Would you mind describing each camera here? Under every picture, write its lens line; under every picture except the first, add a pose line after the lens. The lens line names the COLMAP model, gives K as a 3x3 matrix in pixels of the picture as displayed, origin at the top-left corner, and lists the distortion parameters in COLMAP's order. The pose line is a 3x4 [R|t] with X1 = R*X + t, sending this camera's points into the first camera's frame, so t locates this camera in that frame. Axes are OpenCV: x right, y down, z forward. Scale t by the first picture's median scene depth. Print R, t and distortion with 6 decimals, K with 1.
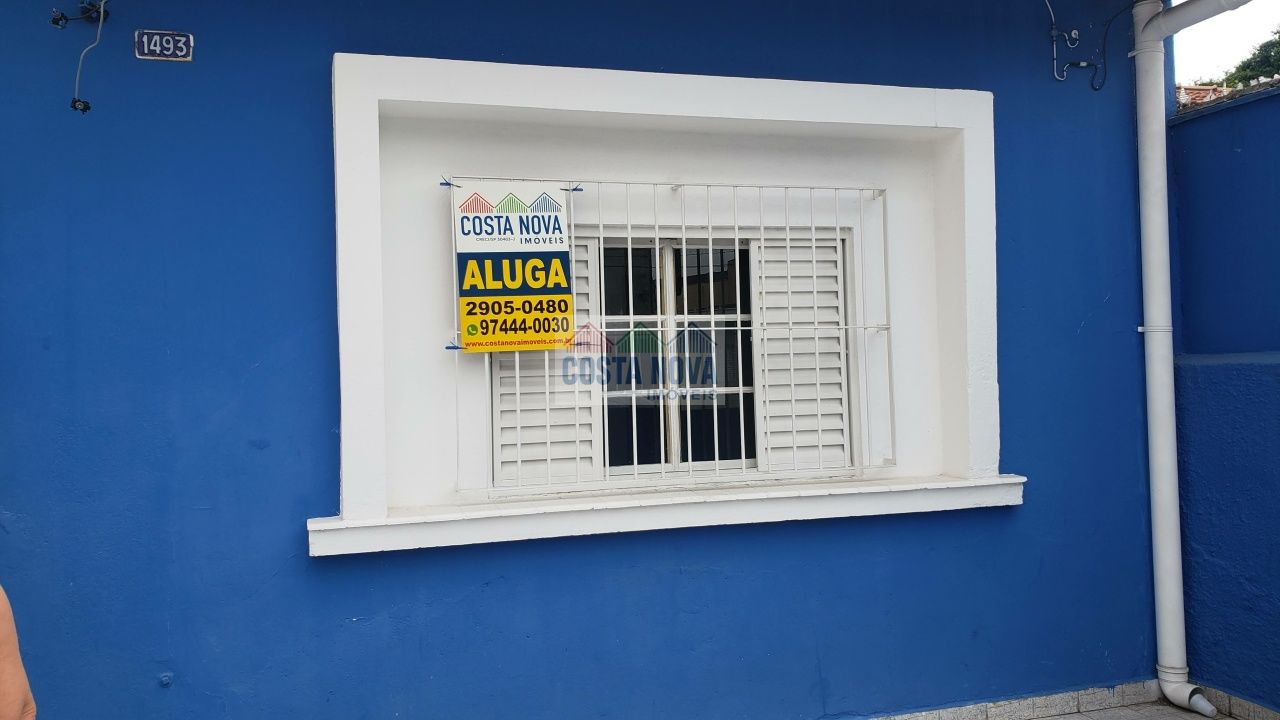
lens RADIAL K [[978.8, 0, 620.5], [0, 978.8, 348.0], [0, 0, 1]] dist [0.058152, -0.058794]
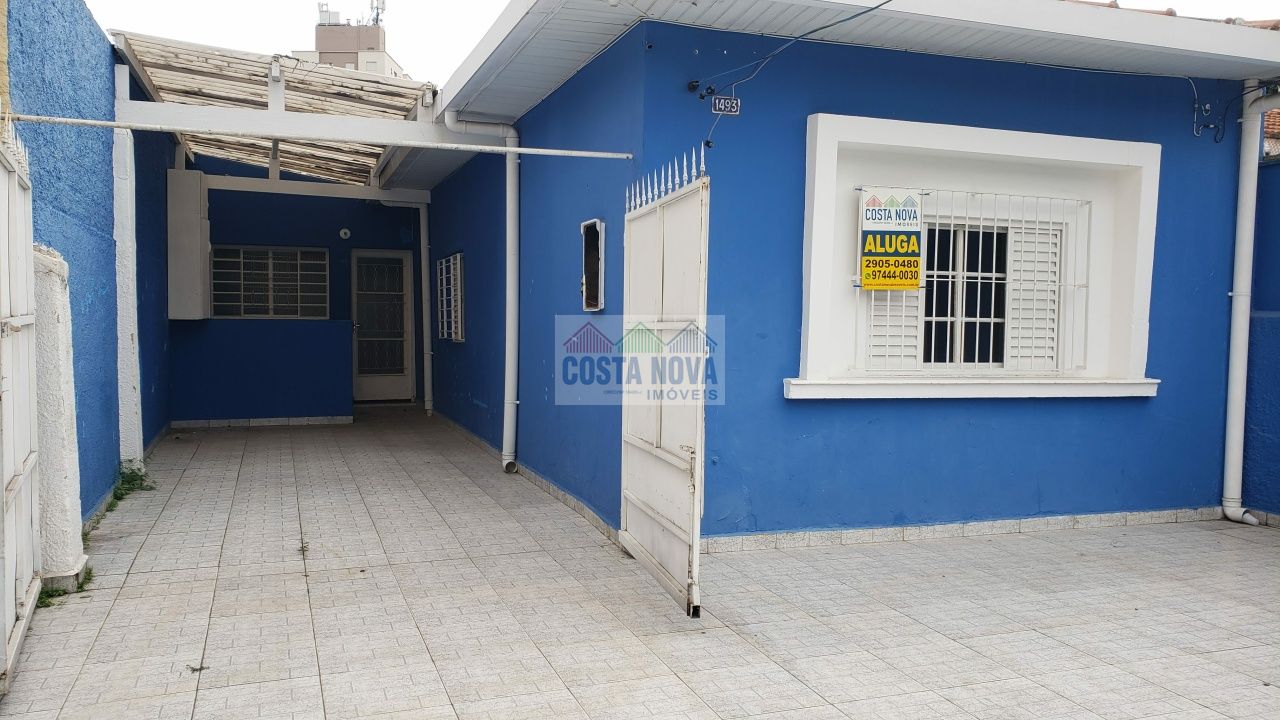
lens RADIAL K [[978.8, 0, 636.6], [0, 978.8, 363.9], [0, 0, 1]] dist [0.058152, -0.058794]
pose [[0.997683, 0.044423, 0.051522, -0.565035], [-0.048051, 0.996286, 0.071451, 0.028071], [-0.048157, -0.073761, 0.996113, -0.623290]]
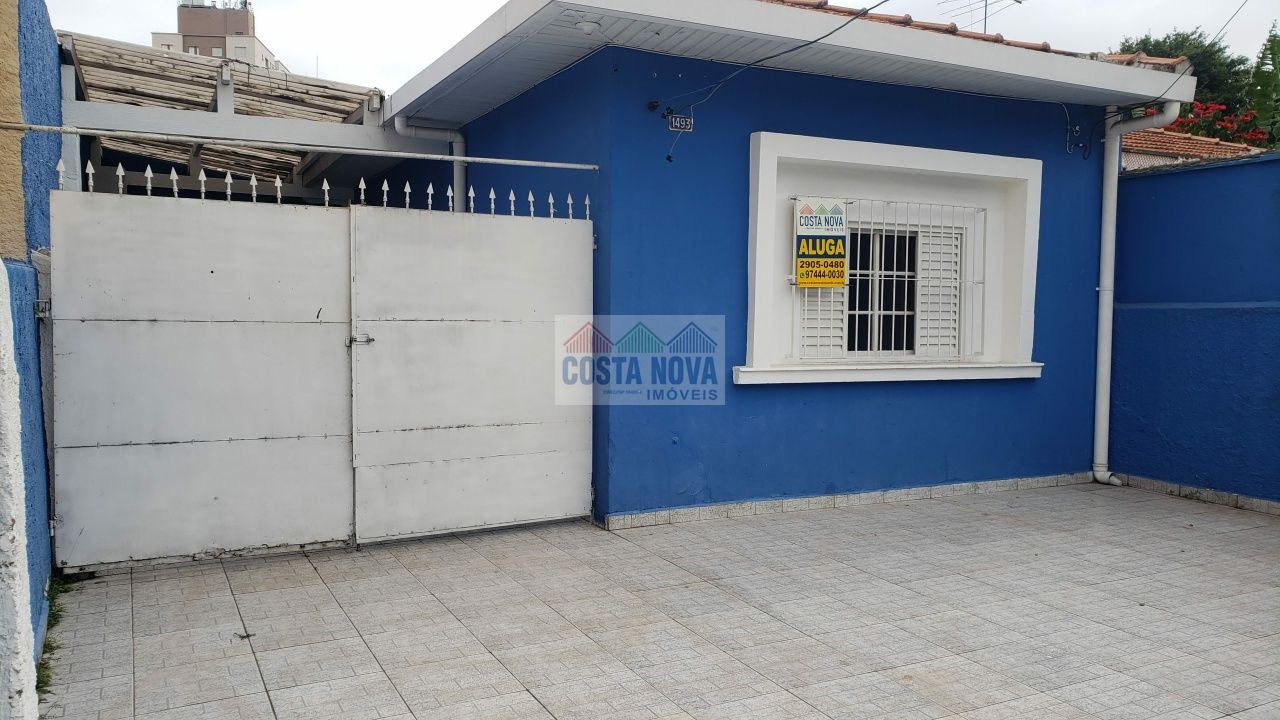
lens RADIAL K [[978.8, 0, 648.1], [0, 978.8, 356.3], [0, 0, 1]] dist [0.058152, -0.058794]
pose [[0.983095, 0.031447, 0.180377, -0.706890], [-0.043736, 0.996955, 0.064561, 0.026705], [-0.177798, -0.071359, 0.981476, -0.764240]]
